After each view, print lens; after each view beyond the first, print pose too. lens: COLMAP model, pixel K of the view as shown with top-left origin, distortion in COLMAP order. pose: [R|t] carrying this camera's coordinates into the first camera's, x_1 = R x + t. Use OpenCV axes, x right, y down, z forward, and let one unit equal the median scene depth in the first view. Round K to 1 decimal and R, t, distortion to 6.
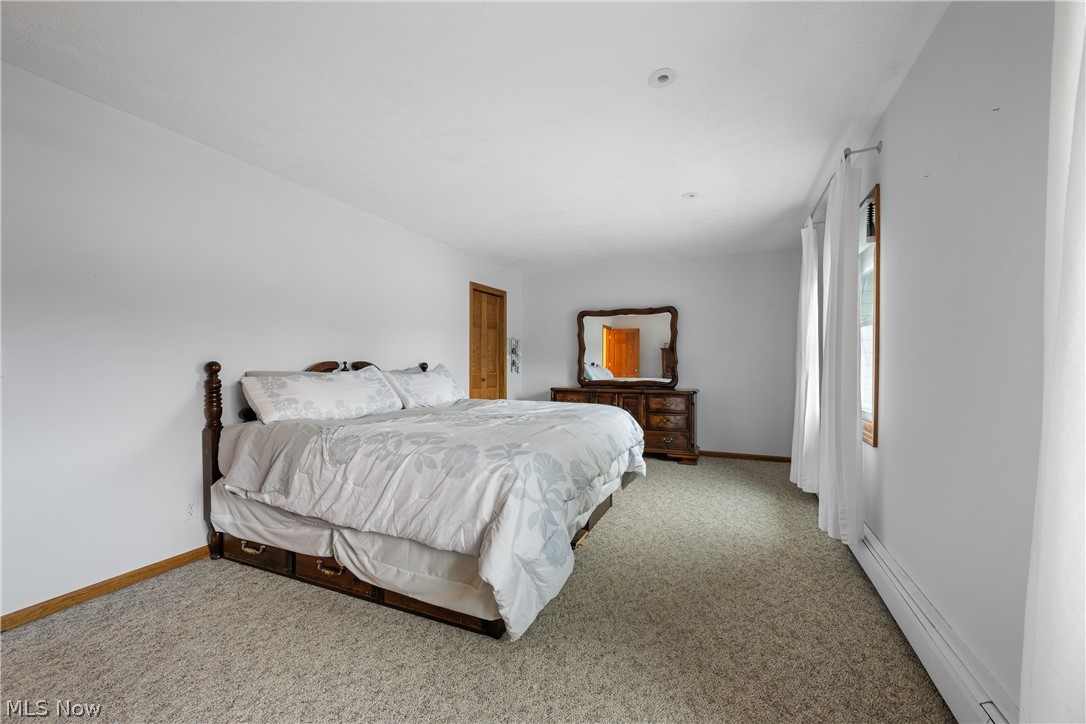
lens RADIAL K [[421.9, 0, 545.0], [0, 421.9, 365.7], [0, 0, 1]] dist [-0.002488, -0.000098]
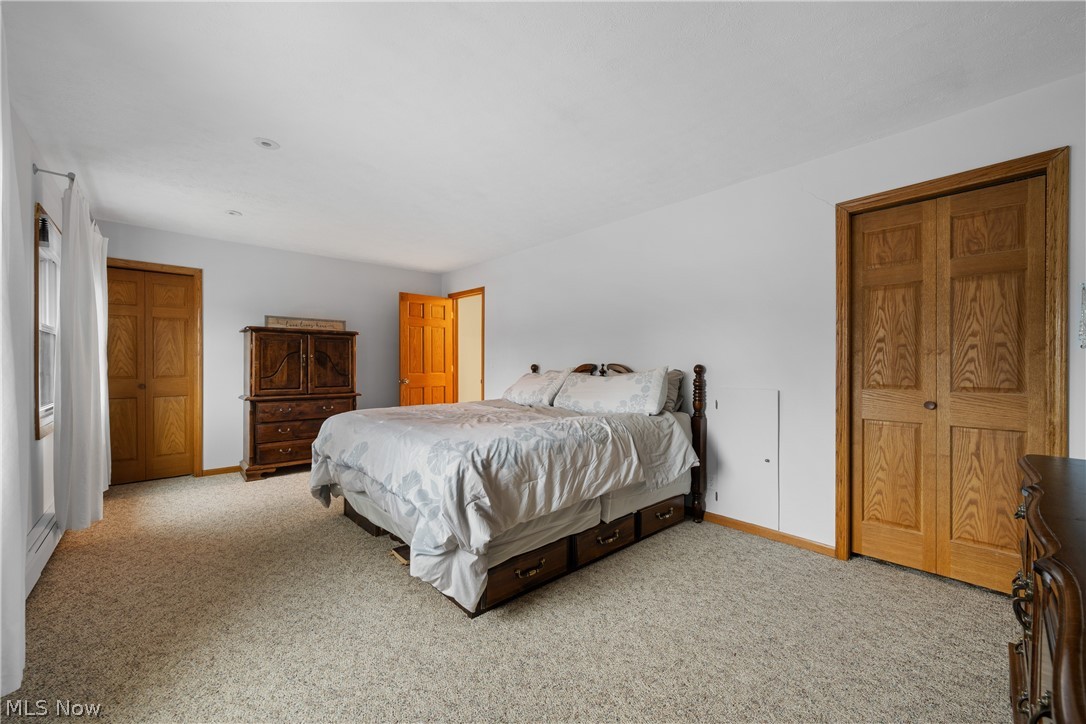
lens RADIAL K [[421.9, 0, 544.9], [0, 421.9, 365.8], [0, 0, 1]] dist [-0.002488, -0.000098]
pose [[-0.400520, -0.001088, -0.916287, 0.656712], [-0.005935, 0.999981, 0.001406, -0.006923], [0.916269, 0.006001, -0.400519, 1.353229]]
